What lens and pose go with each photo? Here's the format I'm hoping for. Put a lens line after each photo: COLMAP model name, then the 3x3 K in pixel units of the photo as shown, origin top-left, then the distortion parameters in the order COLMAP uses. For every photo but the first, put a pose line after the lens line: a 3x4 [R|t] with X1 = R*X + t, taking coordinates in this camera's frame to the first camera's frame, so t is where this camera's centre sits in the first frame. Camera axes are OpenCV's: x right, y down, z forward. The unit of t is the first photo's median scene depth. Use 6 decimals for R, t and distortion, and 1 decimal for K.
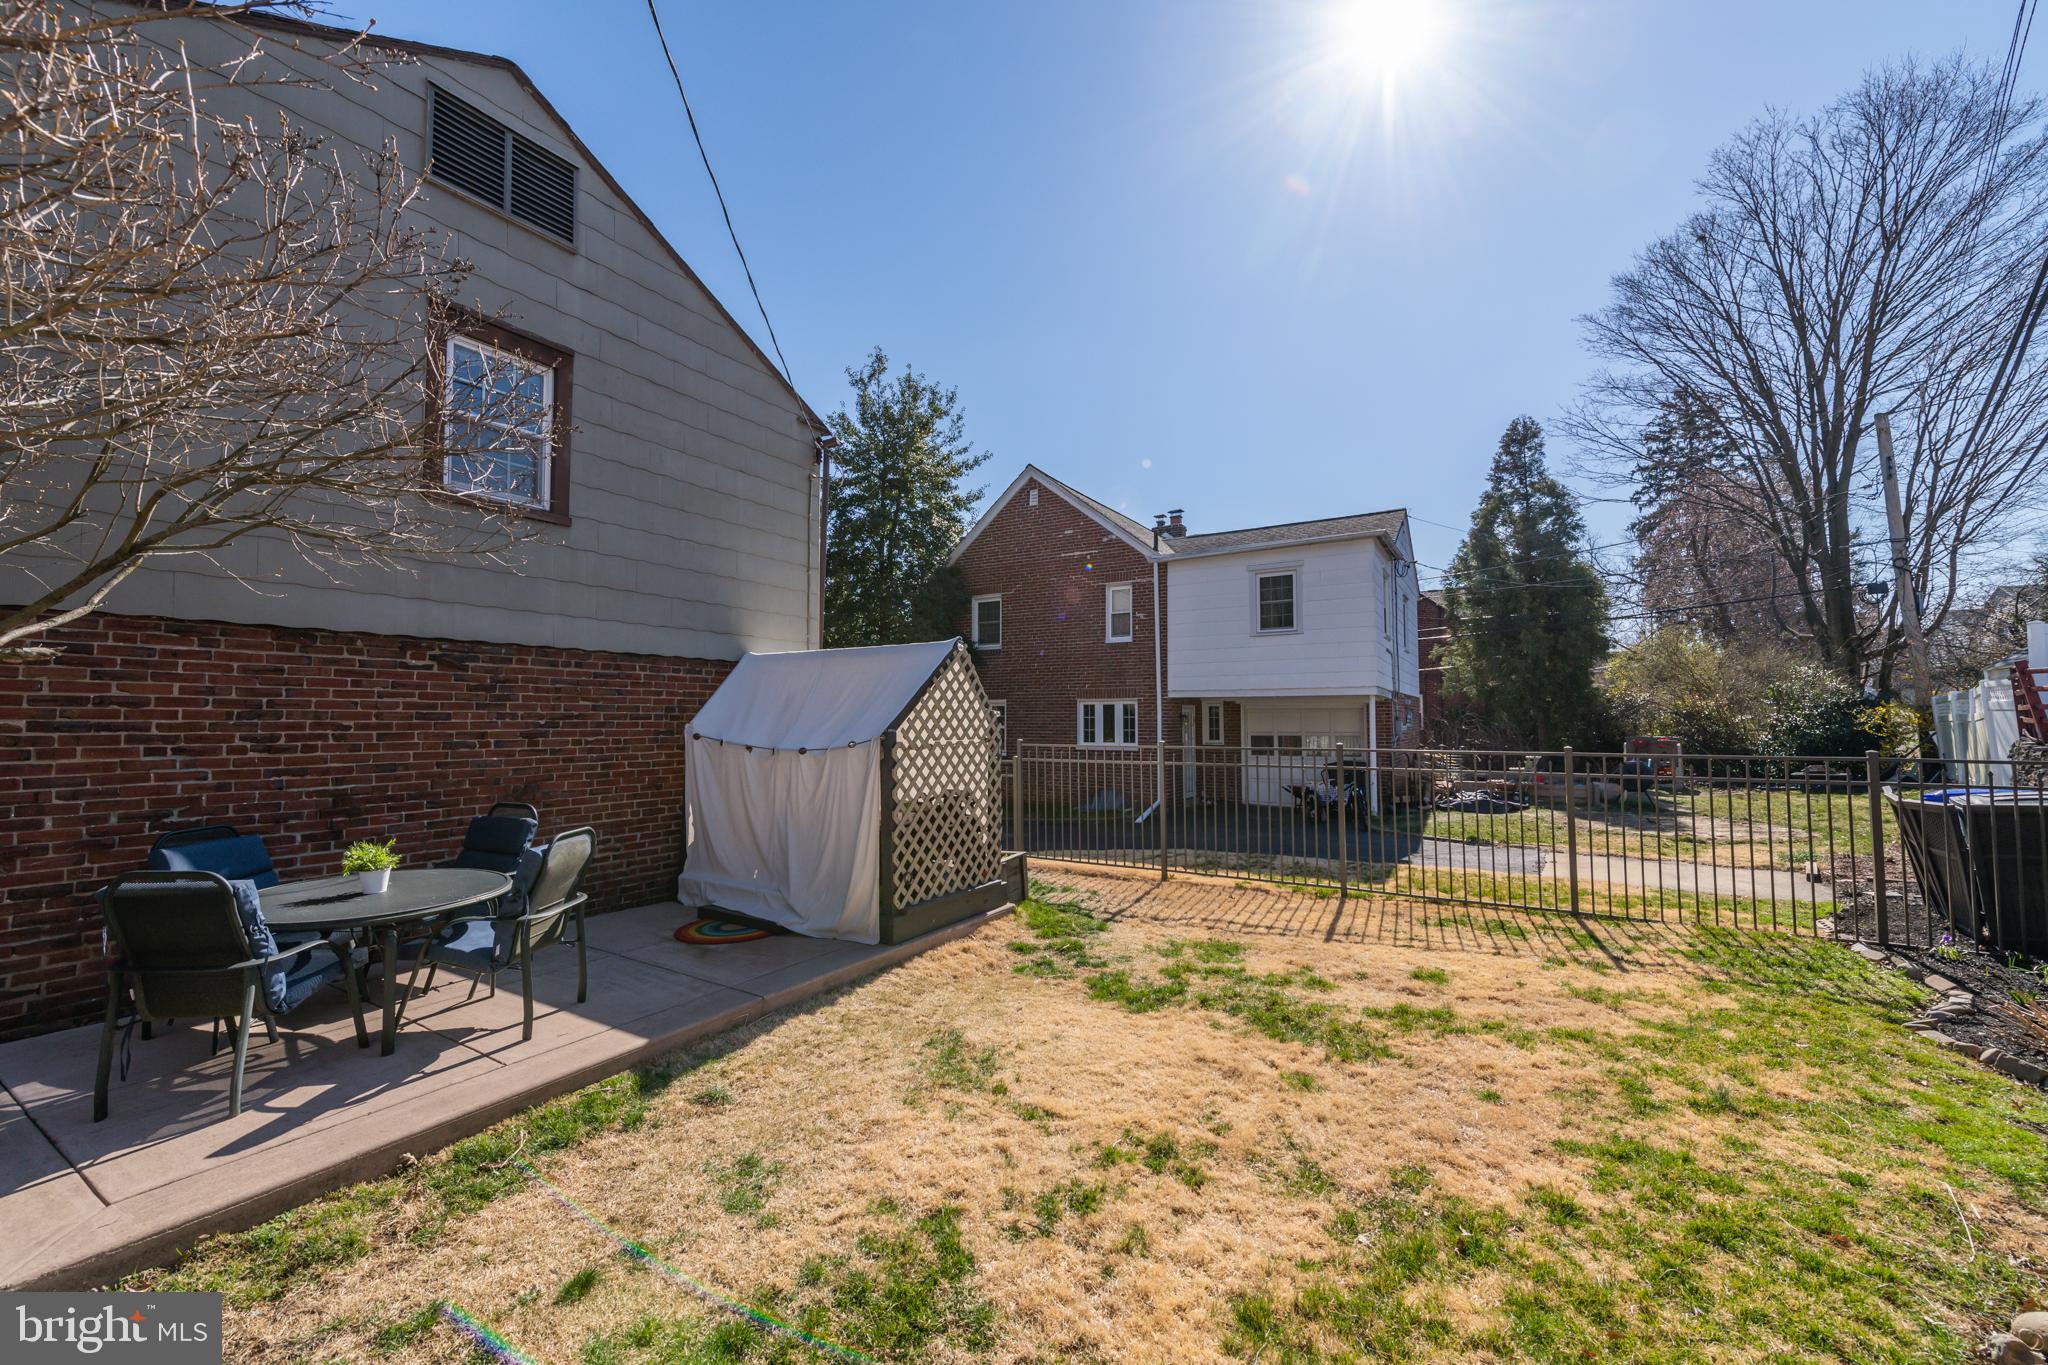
lens RADIAL K [[806.2, 0, 1035.6], [0, 806.2, 686.9], [0, 0, 1]] dist [0.002841, 0.000146]
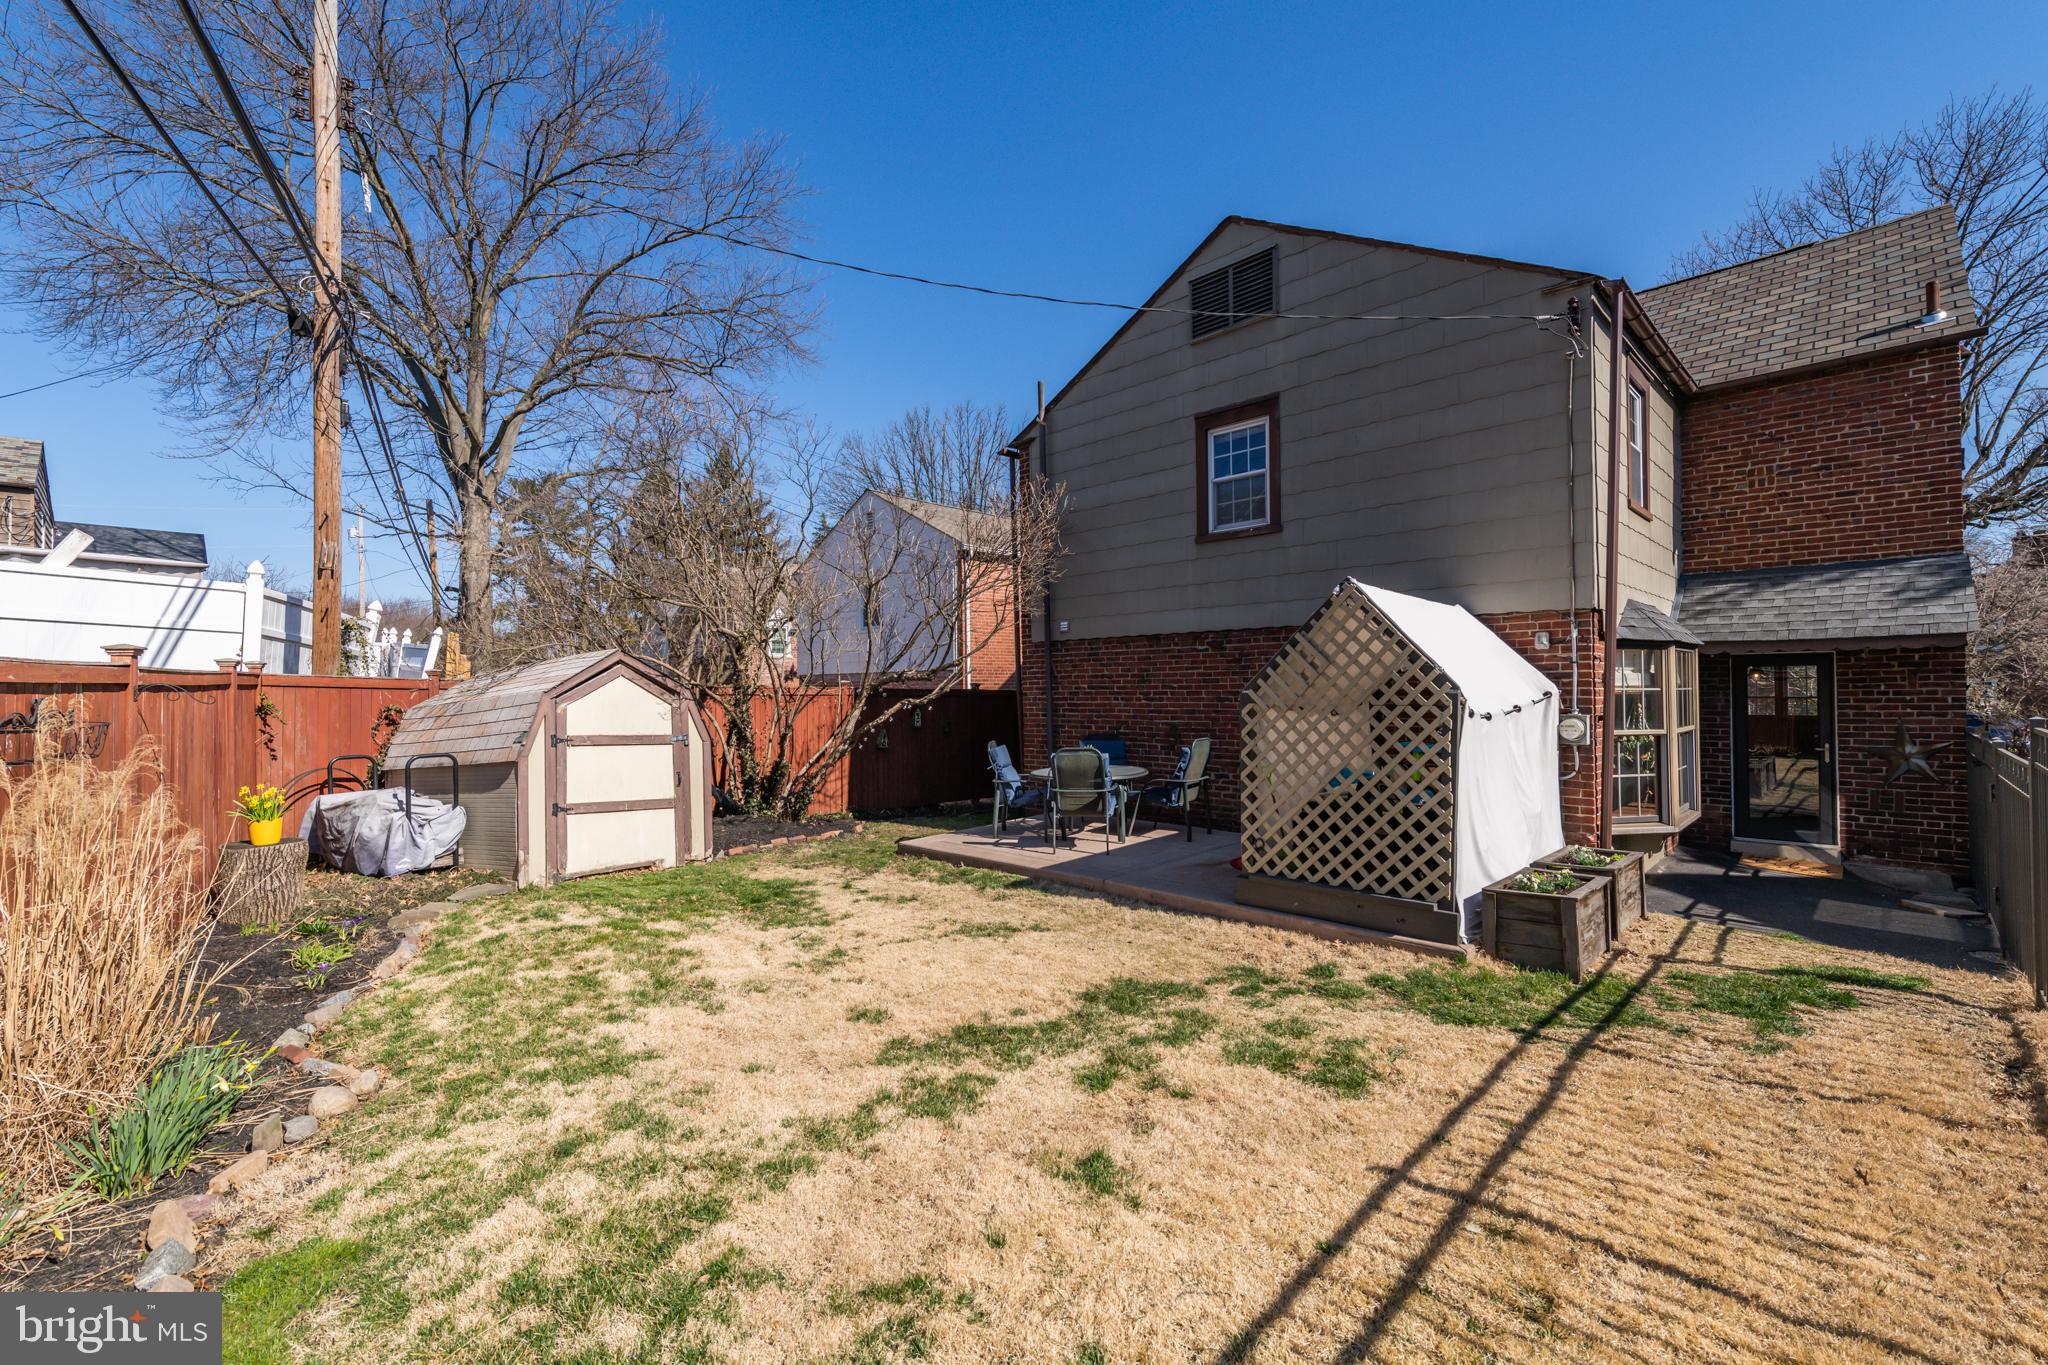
lens RADIAL K [[912.2, 0, 1032.8], [0, 912.2, 685.8], [0, 0, 1]] dist [0.005699, -0.000643]
pose [[-0.257078, -0.000427, -0.966391, 1.142346], [0.048828, 0.998717, -0.013430, 0.057676], [0.965156, -0.050639, -0.256727, 1.211852]]
